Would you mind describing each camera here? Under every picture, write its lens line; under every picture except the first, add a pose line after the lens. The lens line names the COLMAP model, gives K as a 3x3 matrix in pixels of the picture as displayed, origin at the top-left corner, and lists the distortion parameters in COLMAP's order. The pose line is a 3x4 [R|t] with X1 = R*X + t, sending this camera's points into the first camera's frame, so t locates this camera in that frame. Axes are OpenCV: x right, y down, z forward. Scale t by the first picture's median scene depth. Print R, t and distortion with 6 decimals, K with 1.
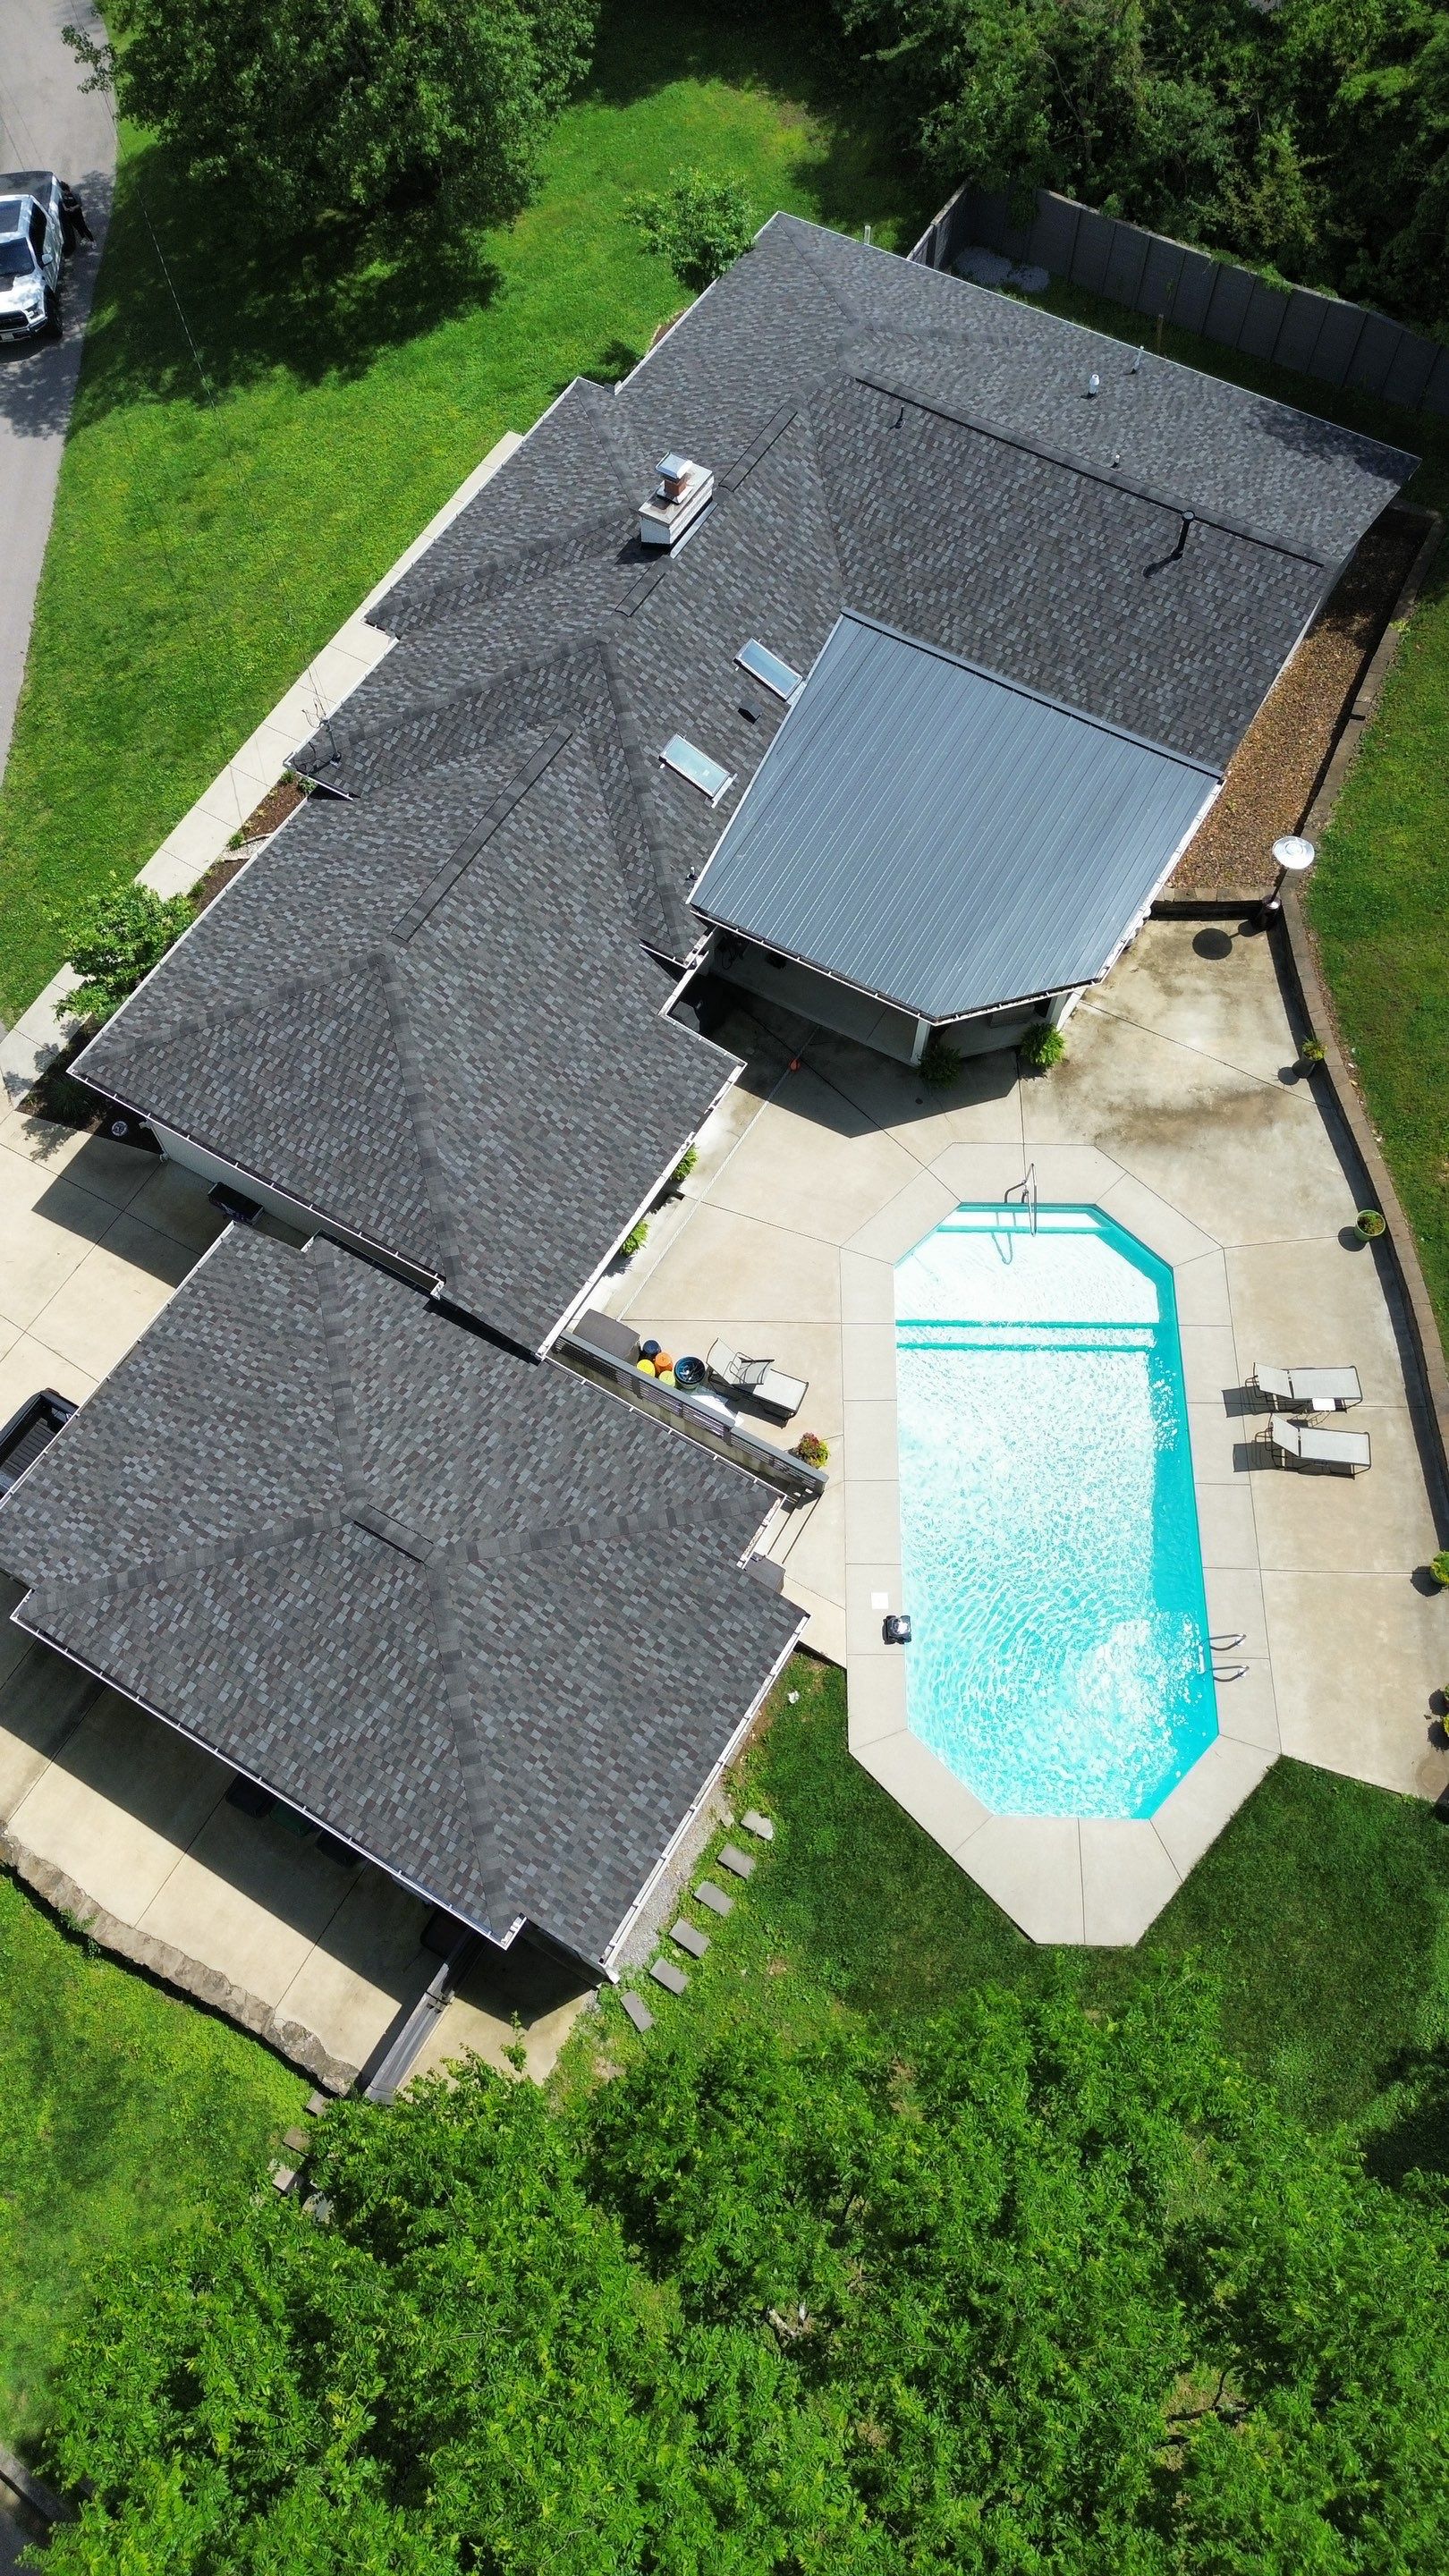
lens RADIAL K [[1855.3, 0, 735.9], [0, 1855.3, 1308.2], [0, 0, 1]] dist [0.076409, -0.086368]
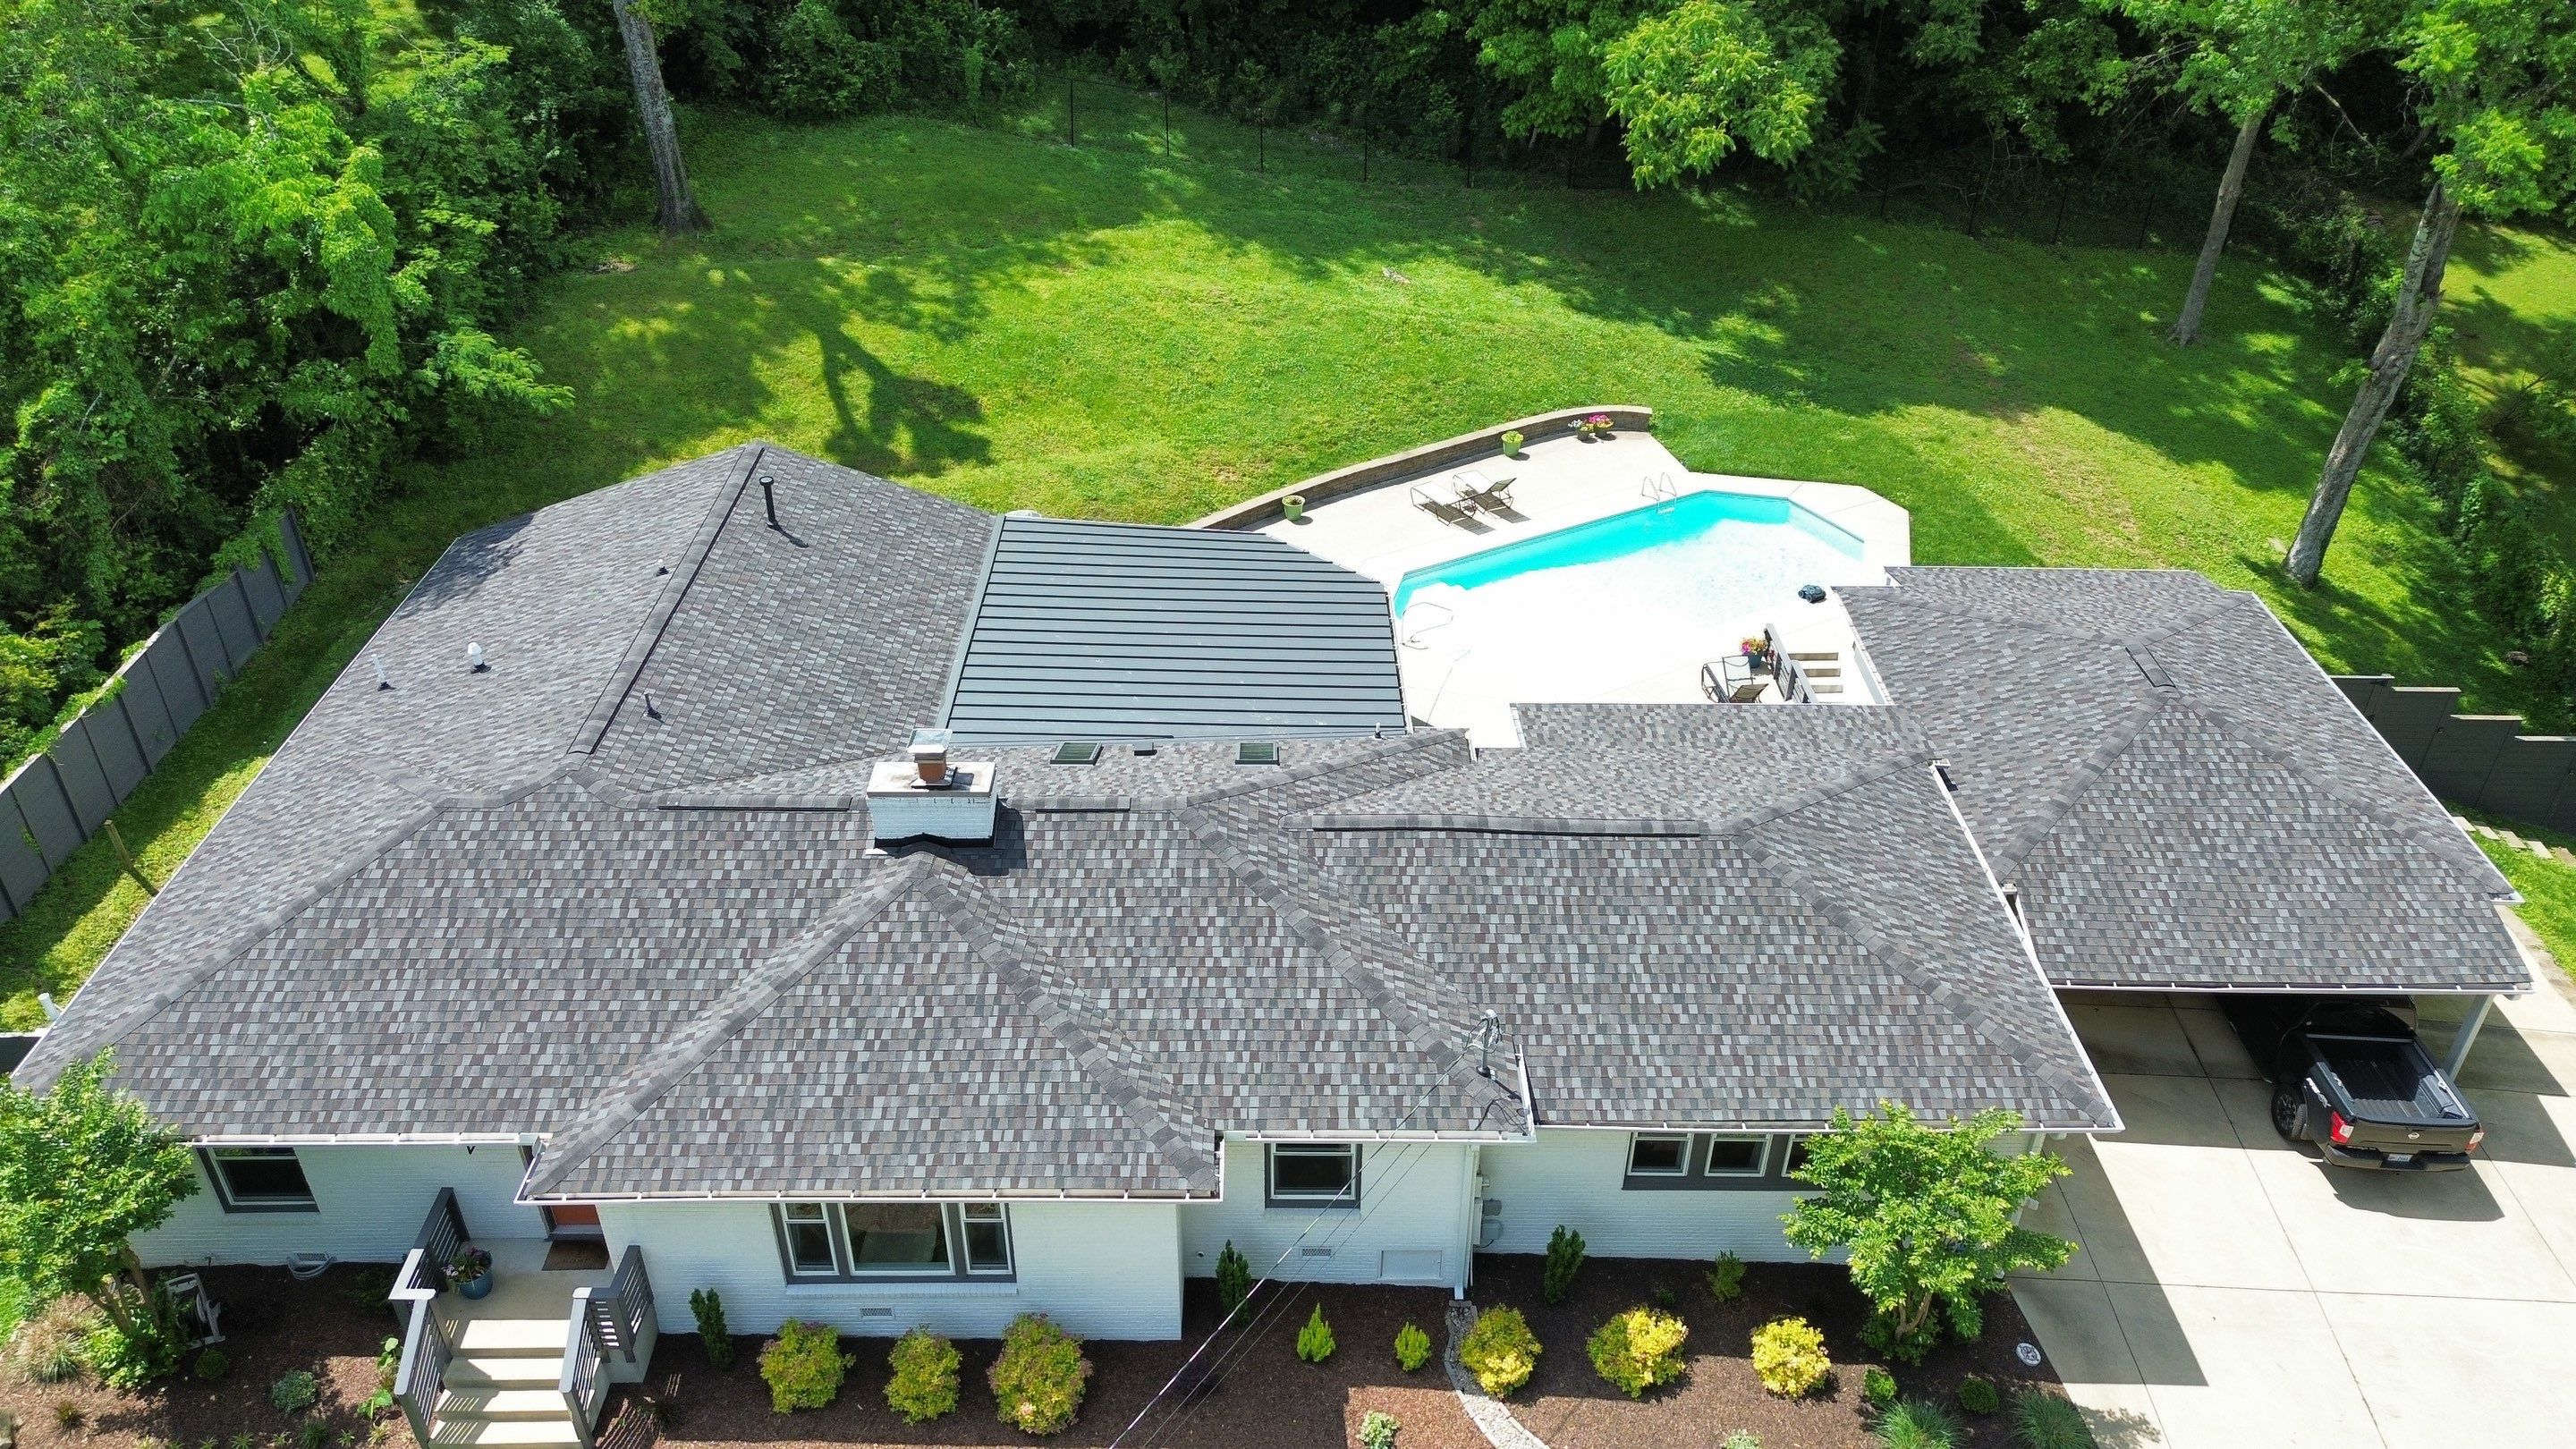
lens RADIAL K [[1830.0, 0, 1297.3], [0, 1830.0, 725.6], [0, 0, 1]] dist [0.086808, -0.086470]
pose [[-0.514598, -0.466537, 0.719397, -0.580705], [0.770339, 0.116875, 0.626832, -0.753160], [-0.376519, 0.876746, 0.299248, 0.718488]]
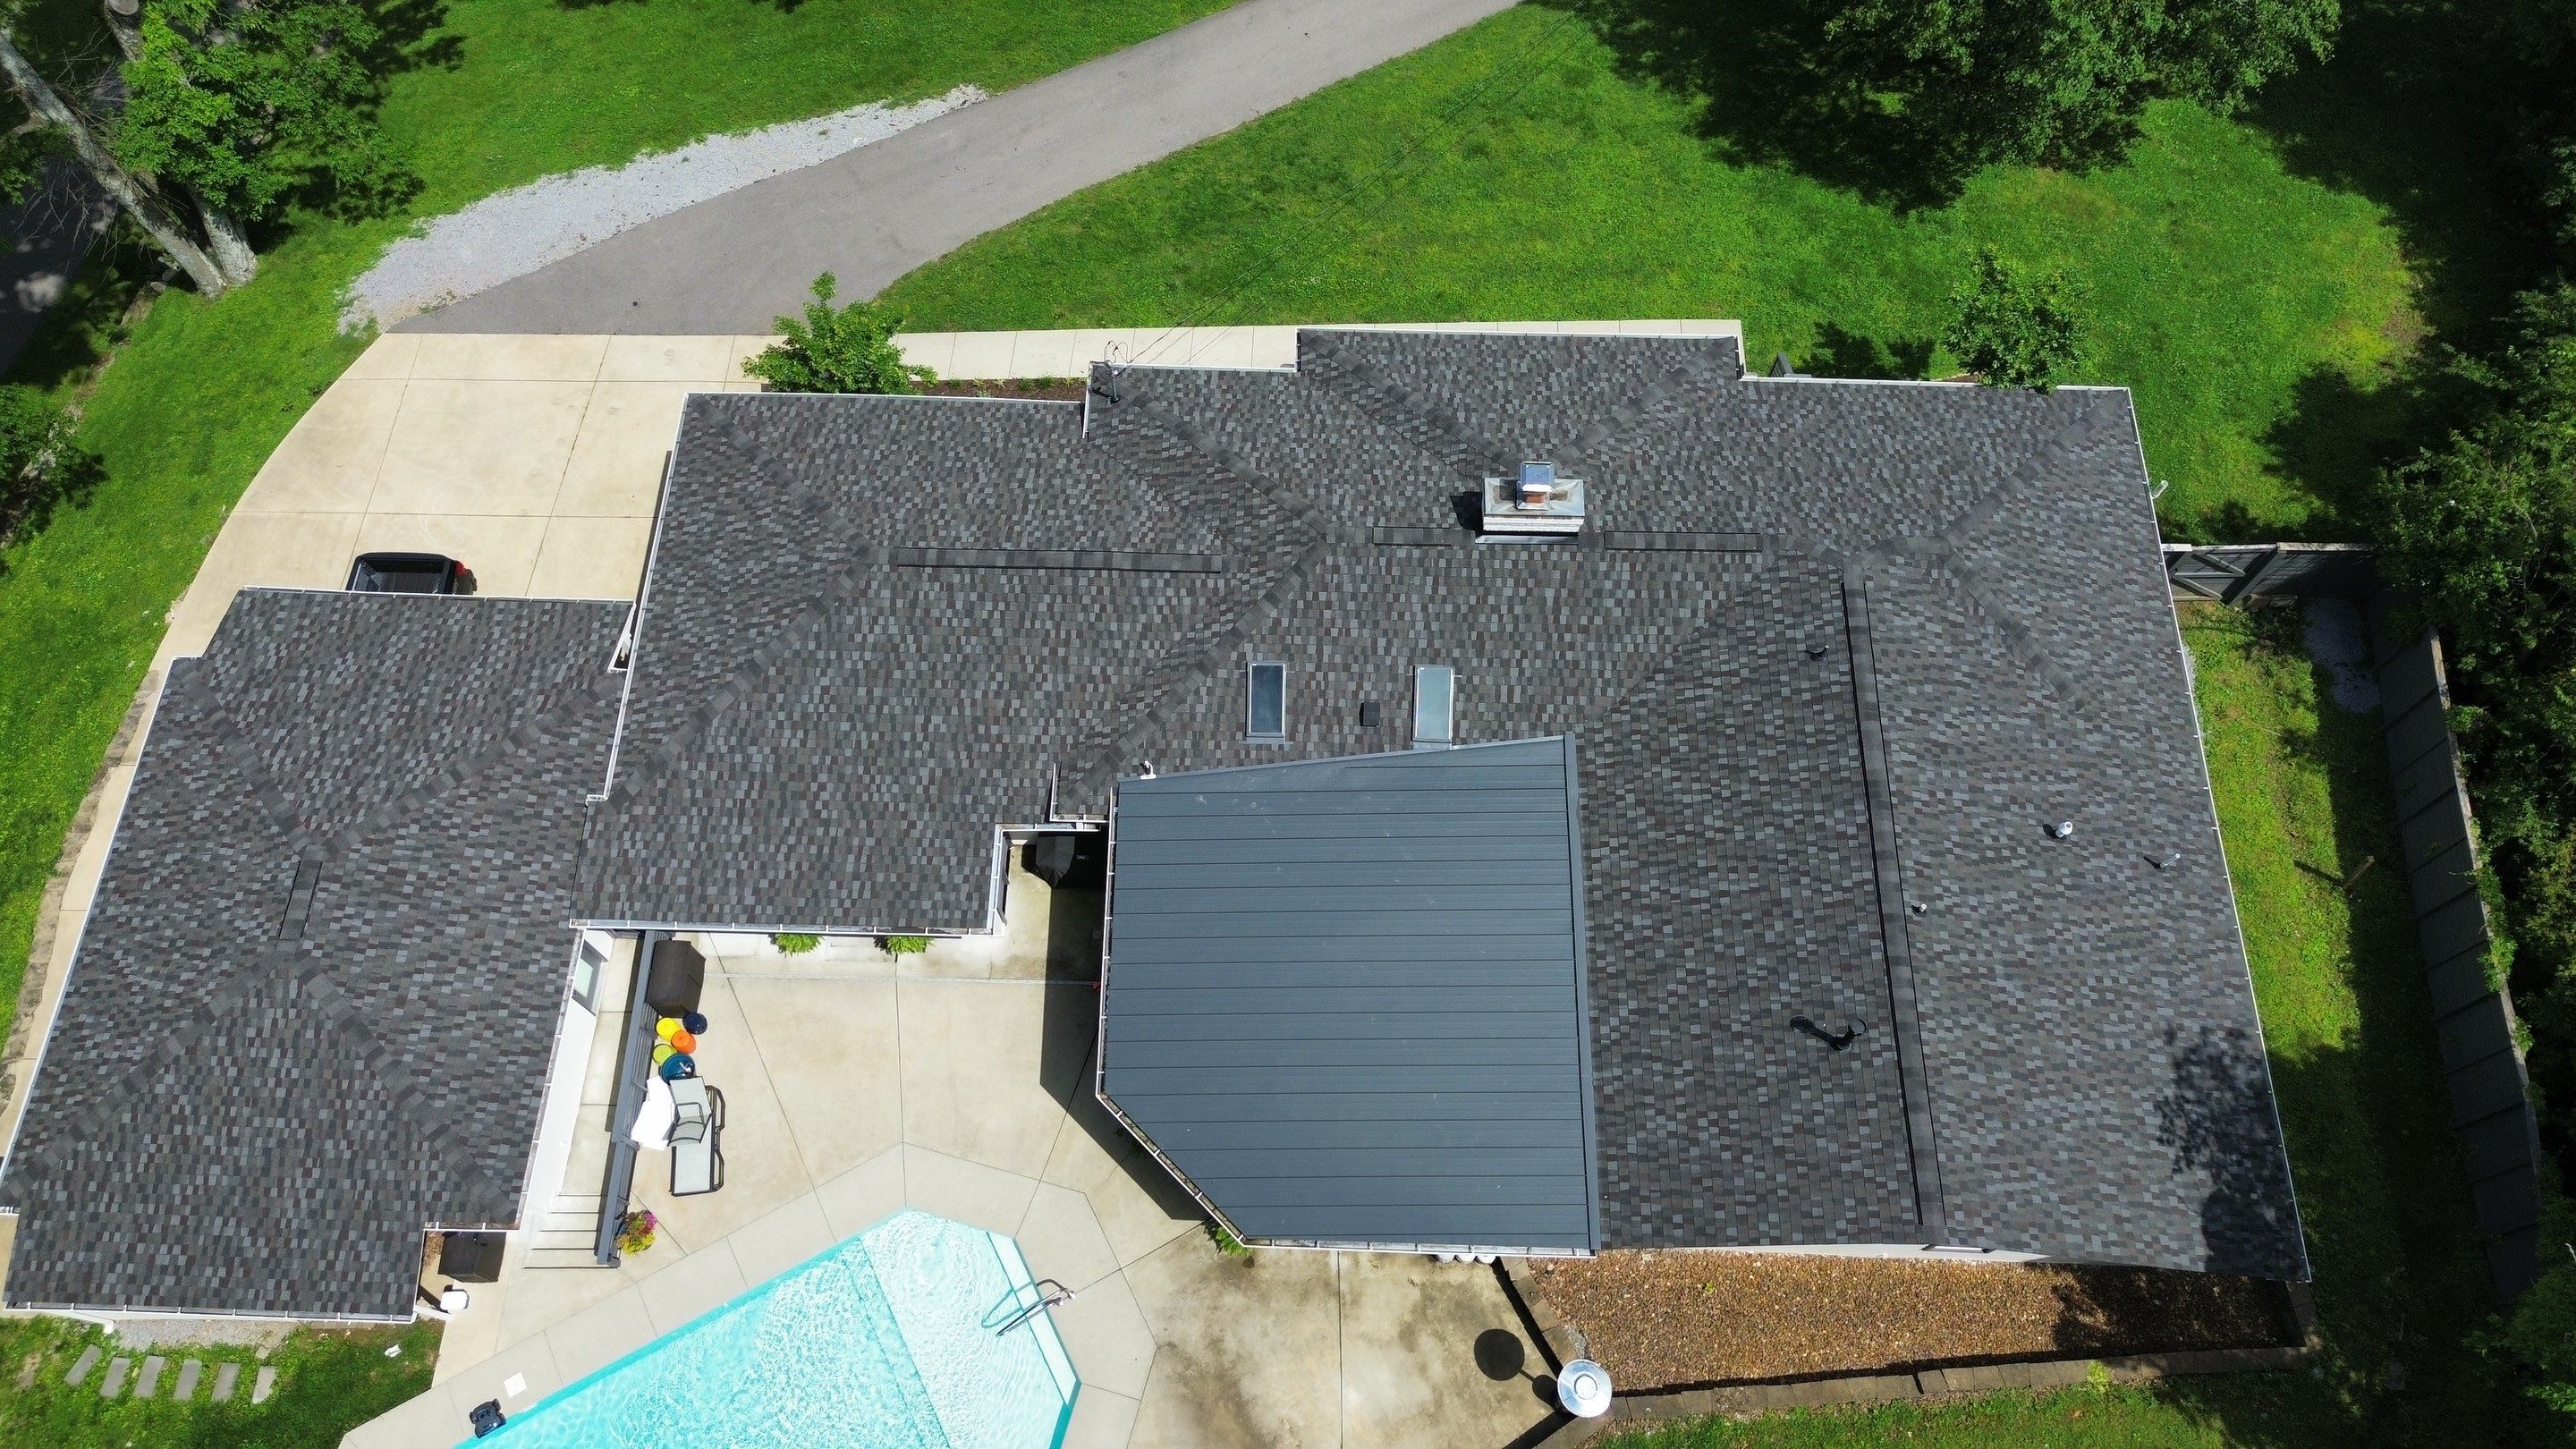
lens RADIAL K [[1863.4, 0, 1262.1], [0, 1863.4, 713.2], [0, 0, 1]] dist [0.103809, -0.137368]
pose [[0.483545, 0.788971, -0.379090, 0.303895], [-0.787880, 0.580990, 0.204196, -0.448752], [0.381353, 0.199940, 0.902549, 0.202160]]
